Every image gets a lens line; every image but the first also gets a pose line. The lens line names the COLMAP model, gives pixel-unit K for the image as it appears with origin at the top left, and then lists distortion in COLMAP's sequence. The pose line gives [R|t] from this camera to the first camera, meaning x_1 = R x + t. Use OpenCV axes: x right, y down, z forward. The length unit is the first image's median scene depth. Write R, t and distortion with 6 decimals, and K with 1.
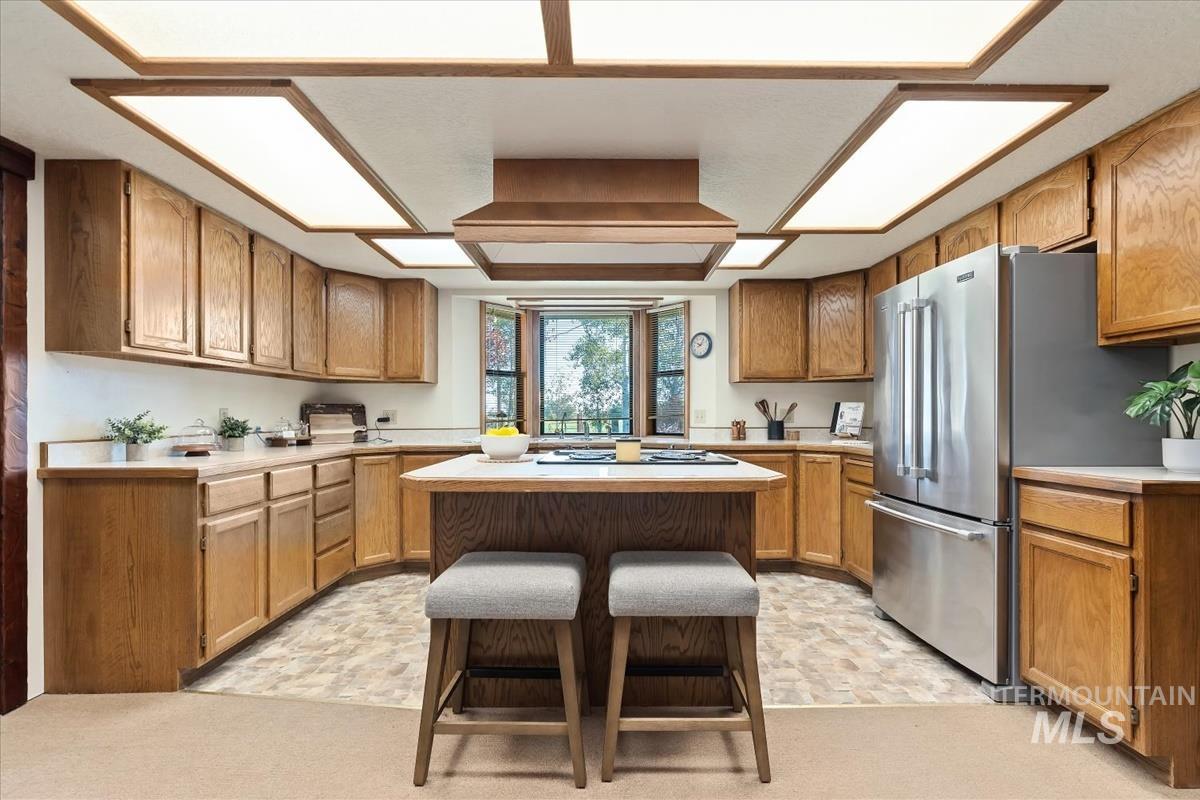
lens RADIAL K [[531.0, 0, 599.9], [0, 531.0, 411.5], [0, 0, 1]] dist [-0.002420, -0.000231]
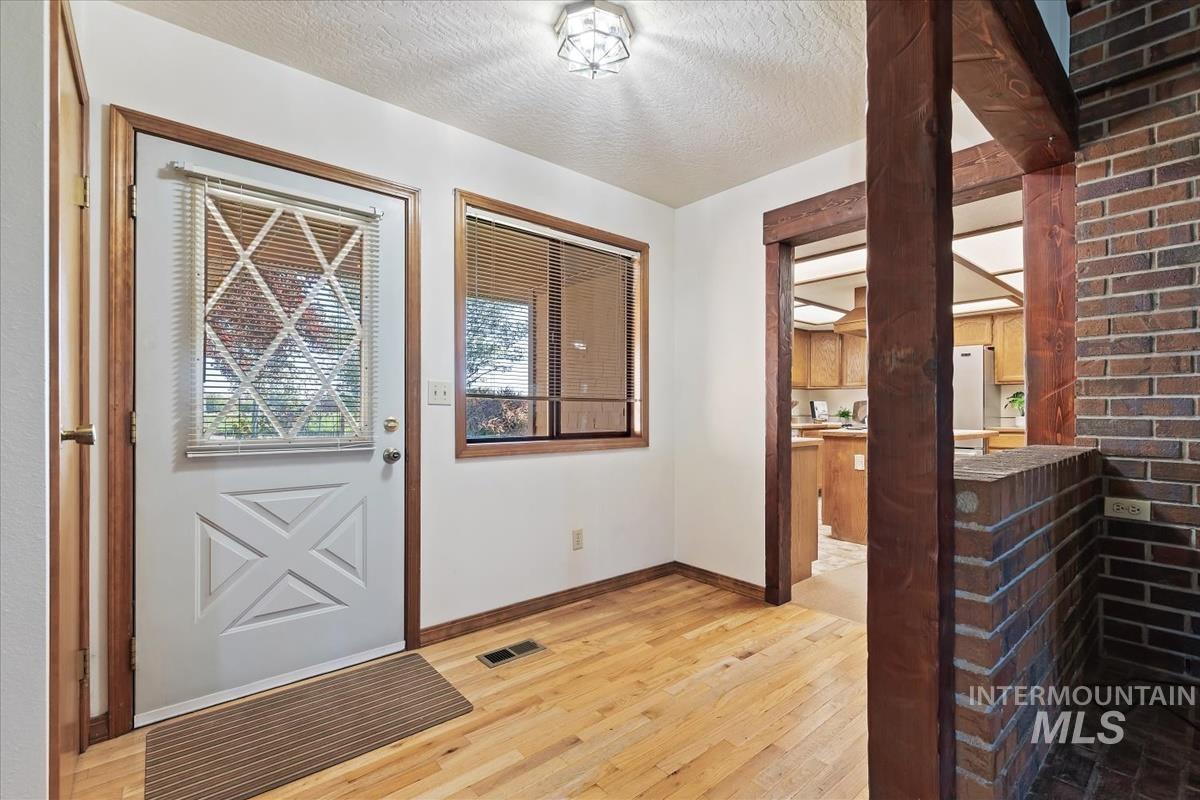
lens RADIAL K [[531.0, 0, 606.7], [0, 531.0, 409.7], [0, 0, 1]] dist [-0.002420, -0.000231]
pose [[0.759628, 0.007343, 0.650317, -2.307359], [-0.011376, 0.999933, 0.001997, 0.029274], [-0.650259, -0.008916, 0.759661, 0.191215]]
